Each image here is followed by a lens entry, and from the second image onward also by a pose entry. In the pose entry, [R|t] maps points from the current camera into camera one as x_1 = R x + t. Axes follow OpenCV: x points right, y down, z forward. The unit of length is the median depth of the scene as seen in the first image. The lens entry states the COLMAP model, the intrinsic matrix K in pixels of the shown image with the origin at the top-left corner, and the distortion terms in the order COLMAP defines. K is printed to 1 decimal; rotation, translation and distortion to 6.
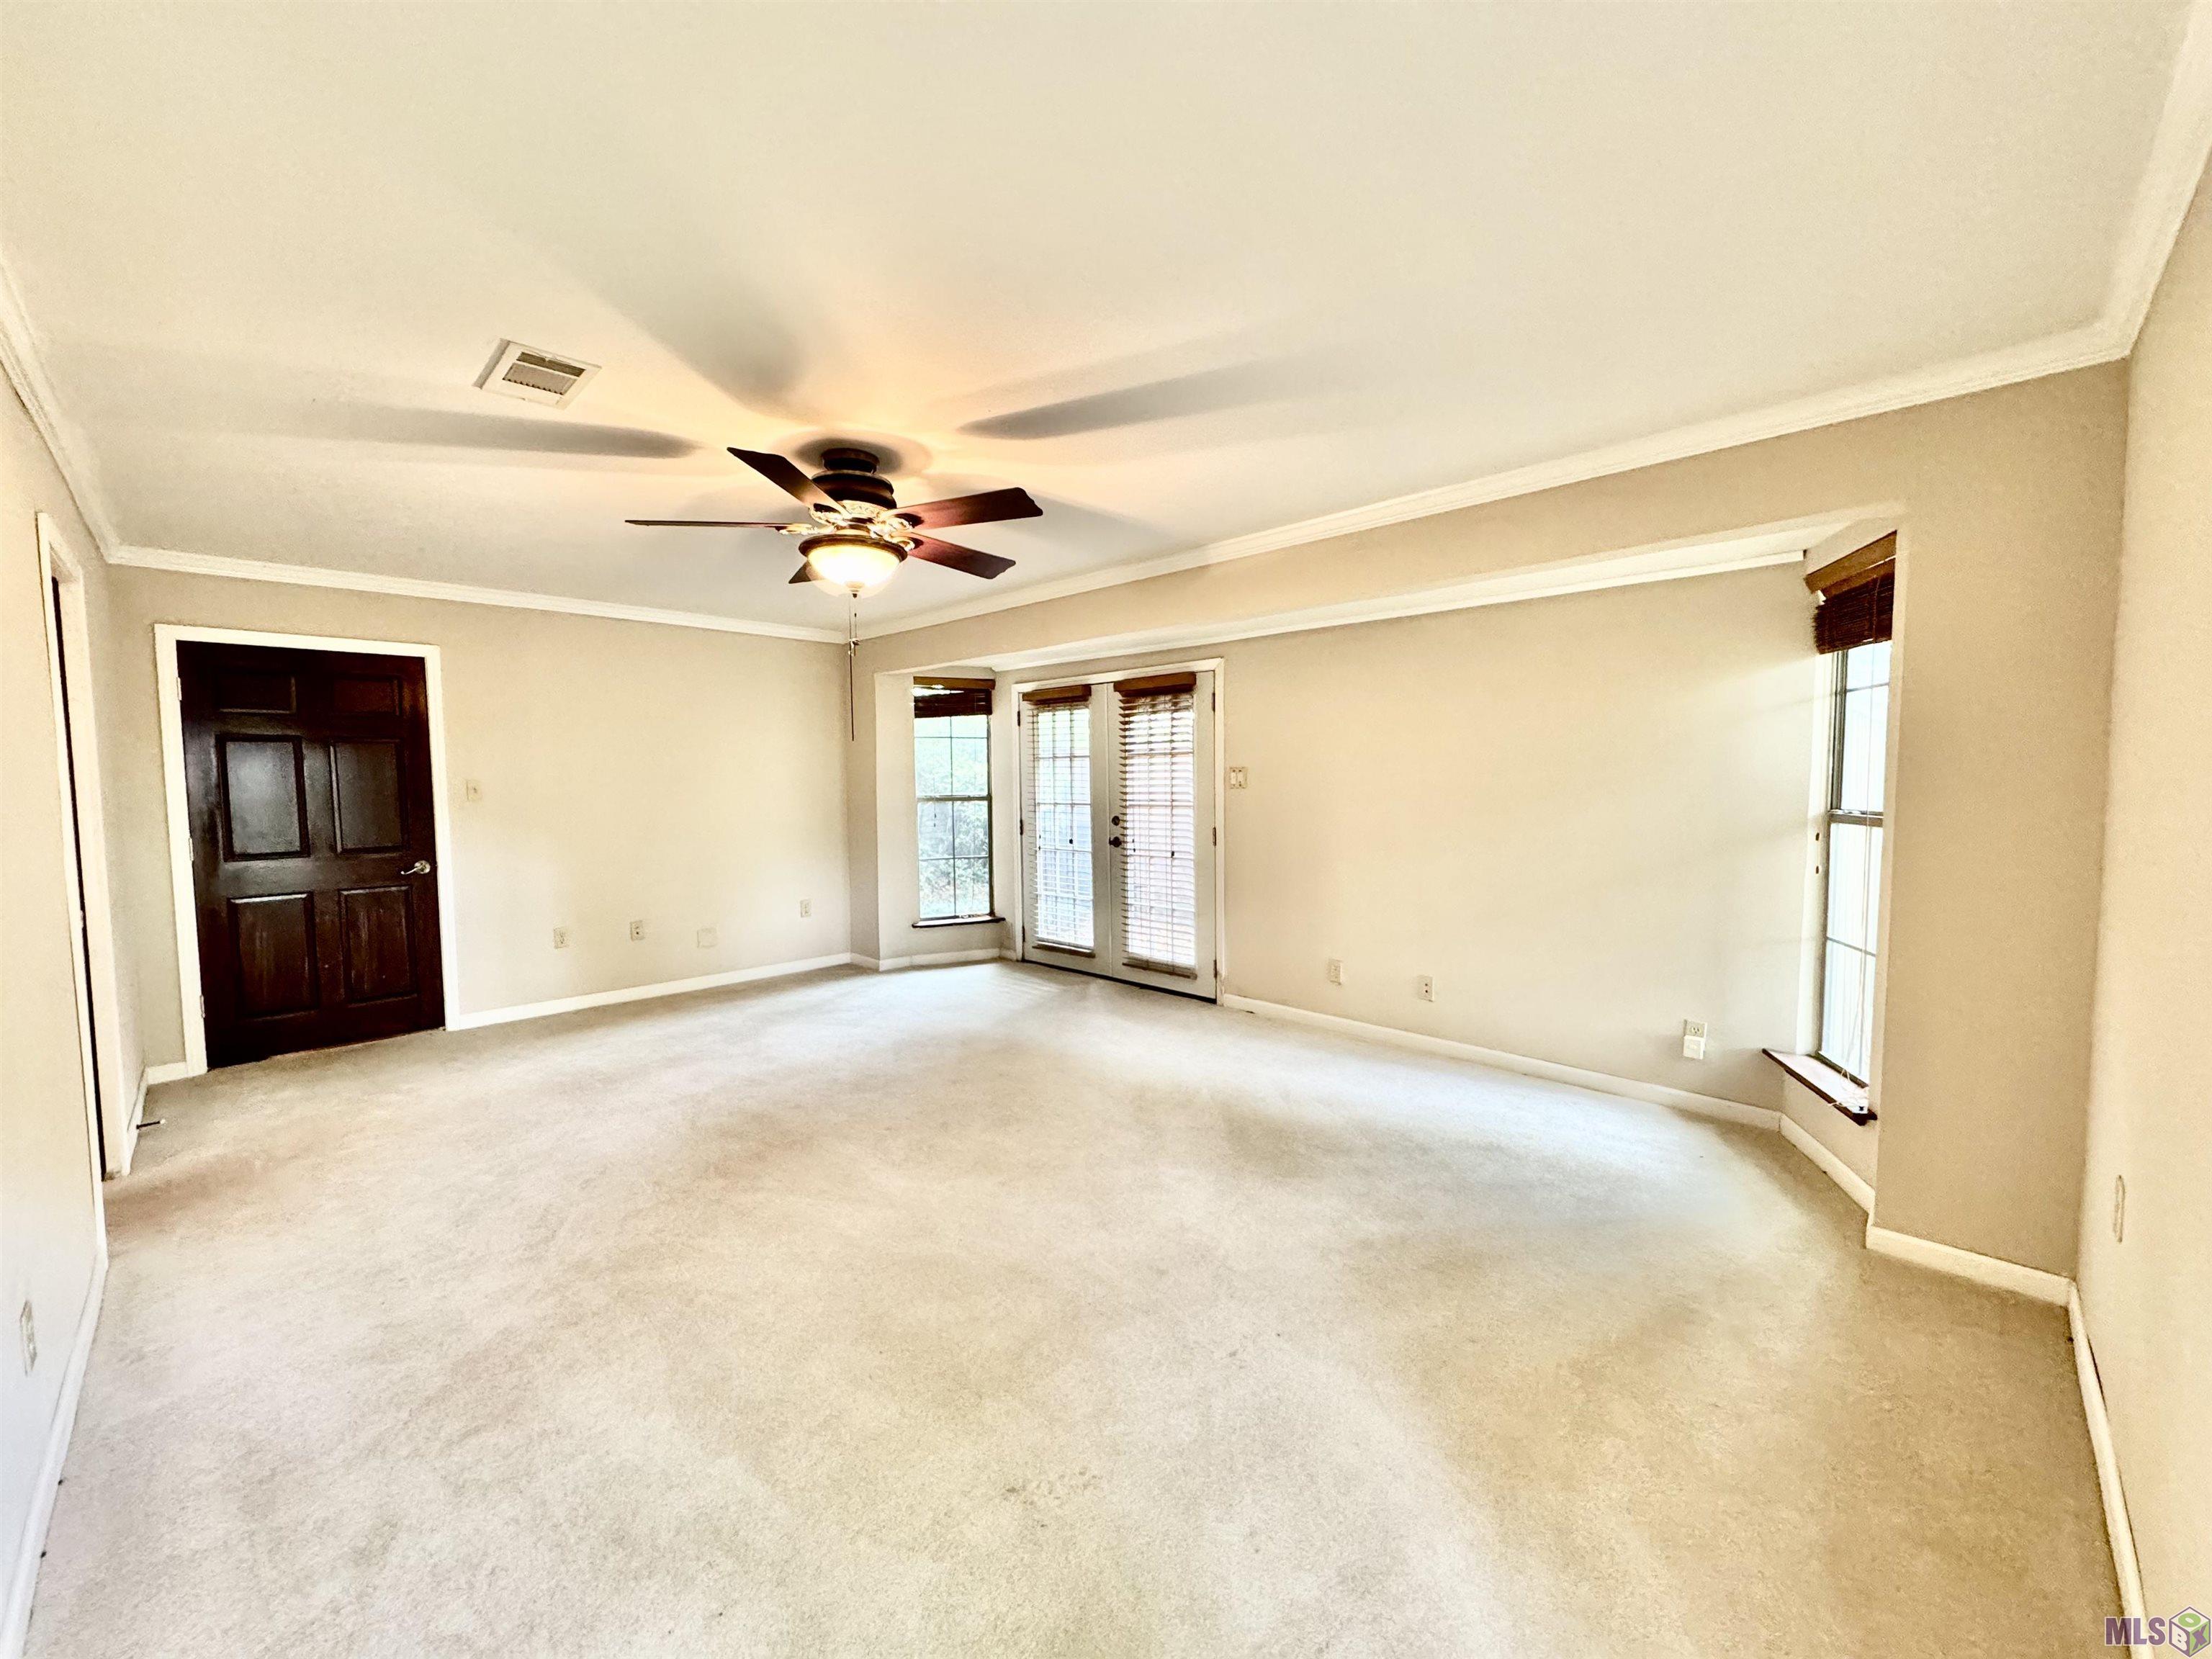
lens RADIAL K [[889.2, 0, 1106.0], [0, 889.2, 829.5], [0, 0, 1]] dist [-0.001295, -0.000121]
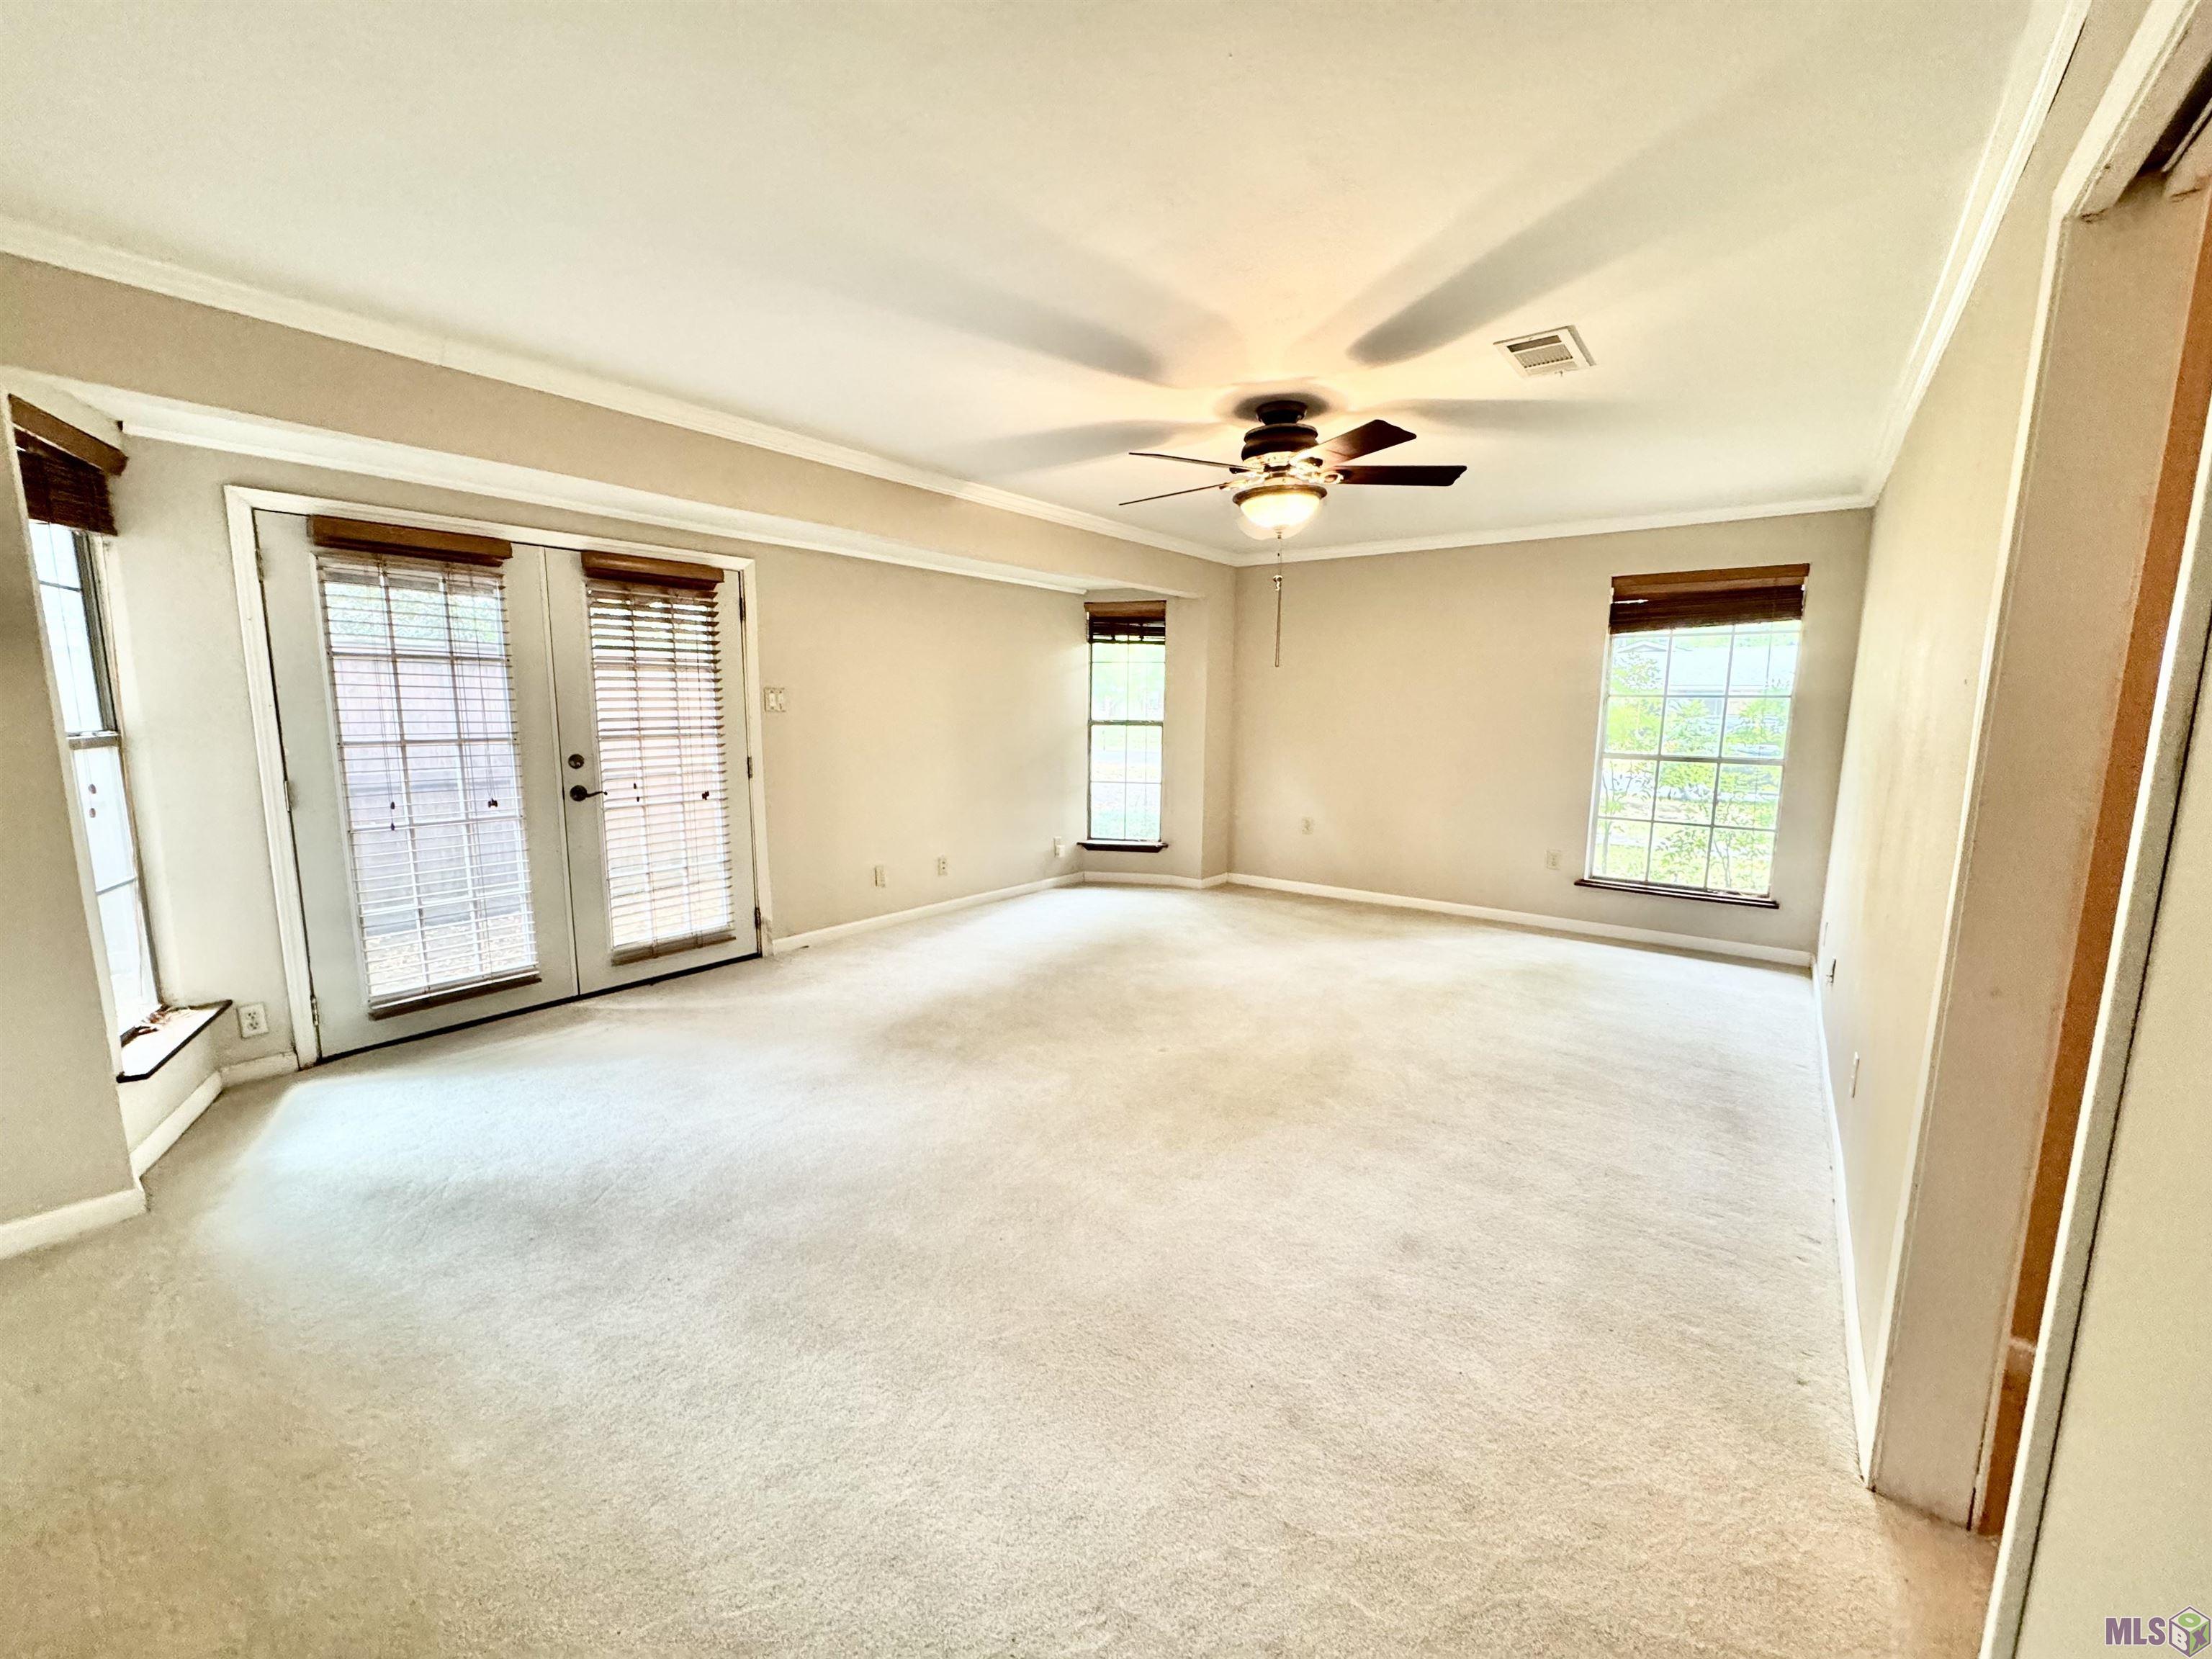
lens RADIAL K [[874.0, 0, 1110.8], [0, 874.0, 824.4], [0, 0, 1]] dist [-0.000679, -0.000093]
pose [[-0.128903, -0.133462, 0.982635, -0.718912], [0.048795, 0.988848, 0.140706, -0.037415], [-0.990456, 0.066085, -0.120954, 0.710930]]
